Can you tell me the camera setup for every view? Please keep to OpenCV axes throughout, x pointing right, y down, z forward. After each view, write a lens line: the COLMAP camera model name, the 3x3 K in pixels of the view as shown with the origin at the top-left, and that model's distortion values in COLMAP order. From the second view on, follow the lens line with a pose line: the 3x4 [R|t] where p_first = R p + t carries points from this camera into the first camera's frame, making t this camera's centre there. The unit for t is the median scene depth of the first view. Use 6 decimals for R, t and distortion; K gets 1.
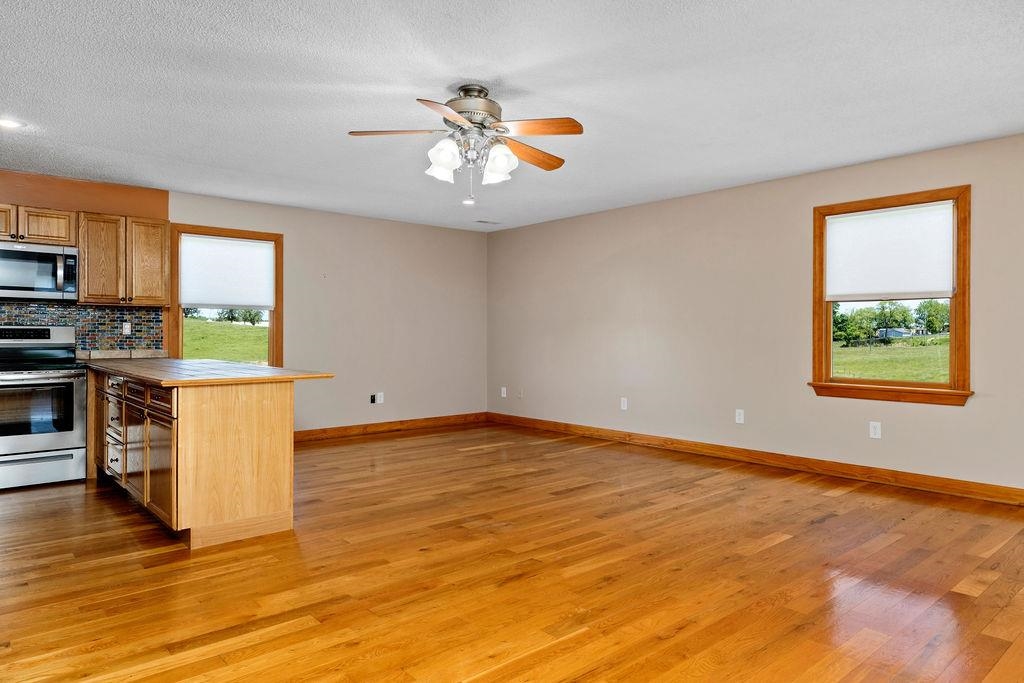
lens RADIAL K [[651.1, 0, 511.7], [0, 651.1, 328.7], [0, 0, 1]] dist [0.007859, -0.000050]
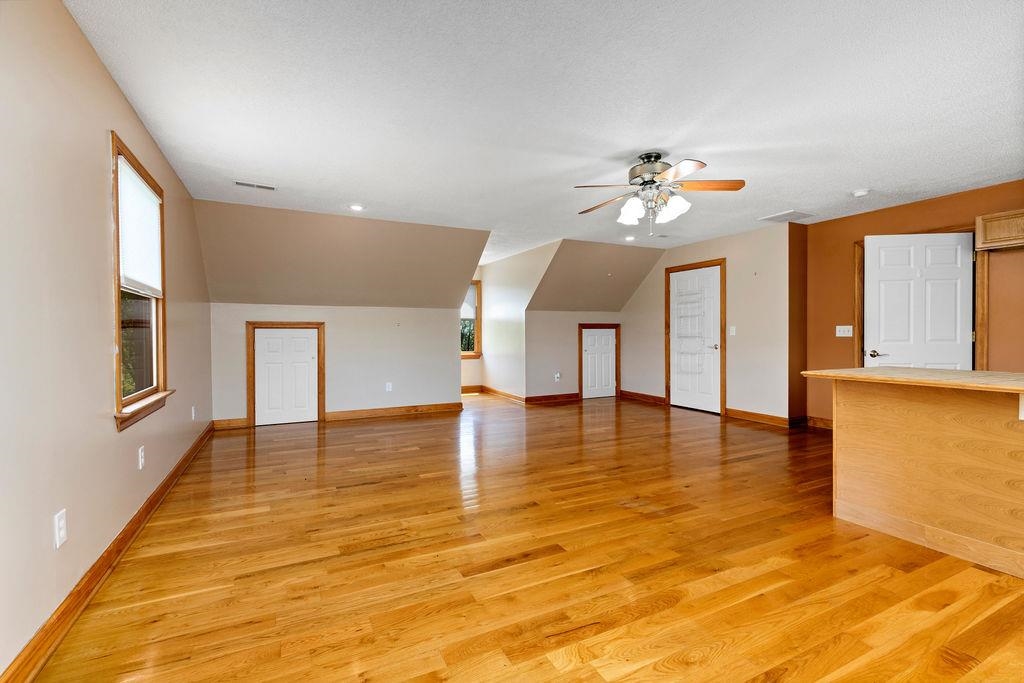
lens RADIAL K [[461.3, 0, 510.9], [0, 461.3, 331.2], [0, 0, 1]] dist [0.008607, 0.000342]
pose [[-0.966376, 0.004662, 0.257091, -0.020141], [0.001460, 0.999919, -0.012644, 0.012315], [-0.257129, -0.011844, -0.966304, 1.524057]]
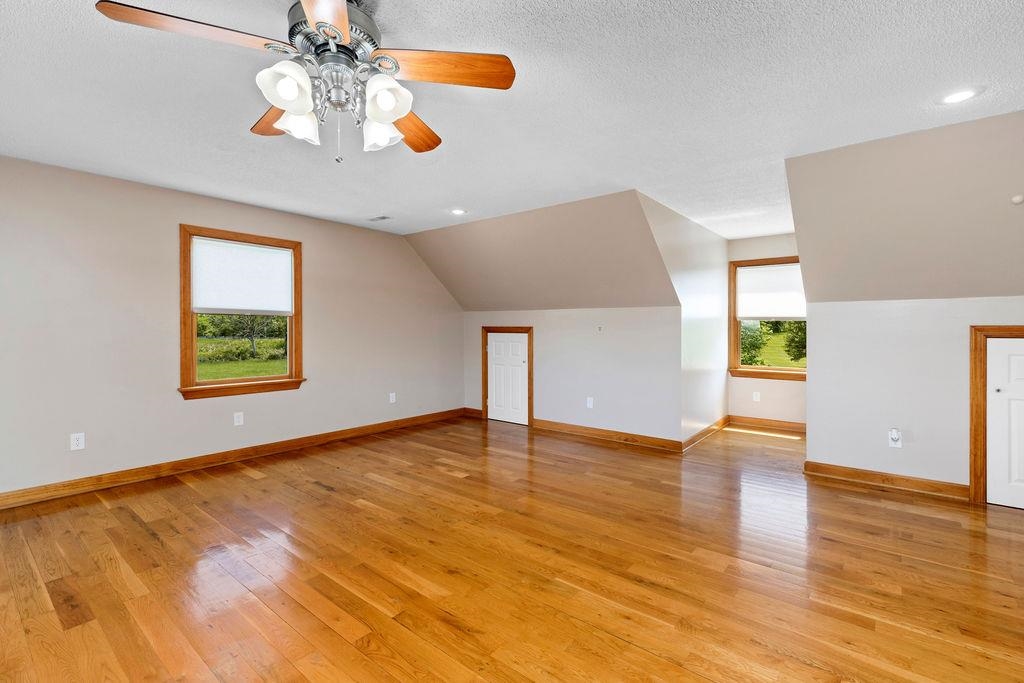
lens RADIAL K [[461.3, 0, 510.9], [0, 461.3, 331.2], [0, 0, 1]] dist [0.008607, 0.000342]
pose [[-0.163861, -0.008588, 0.986446, -0.427786], [-0.010958, 0.999916, 0.006885, -0.025564], [-0.986423, -0.009682, -0.163941, 0.676503]]
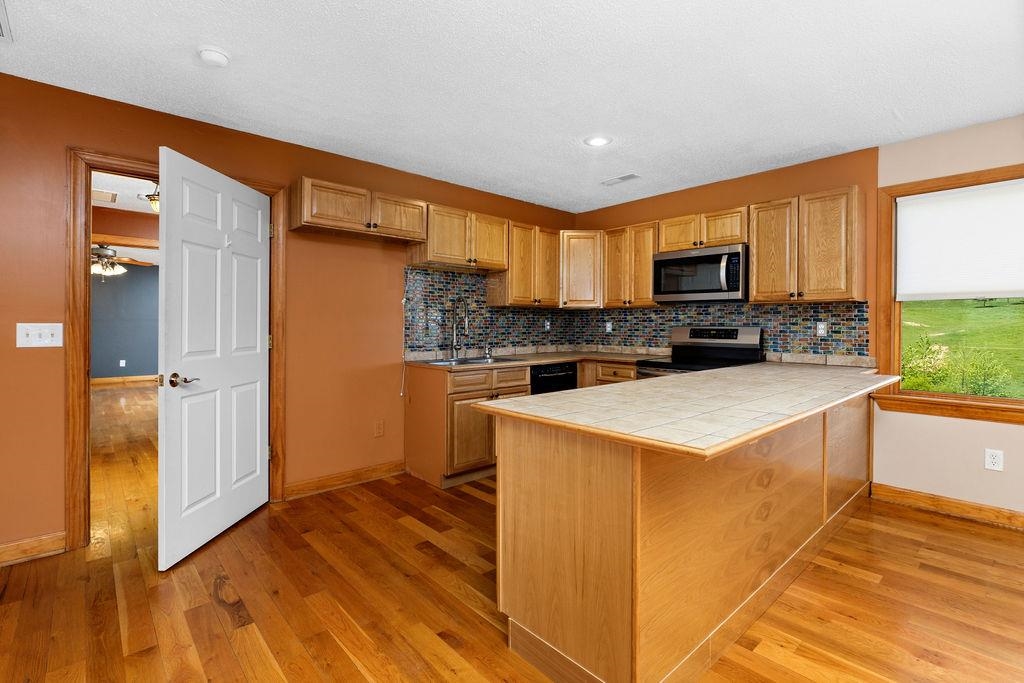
lens RADIAL K [[474.7, 0, 510.4], [0, 474.7, 327.9], [0, 0, 1]] dist [-0.000546, -0.000295]
pose [[0.025644, 0.004140, -0.999663, 0.015699], [0.004637, 0.999980, 0.004260, -0.007941], [0.999660, -0.004745, 0.025624, 0.737032]]
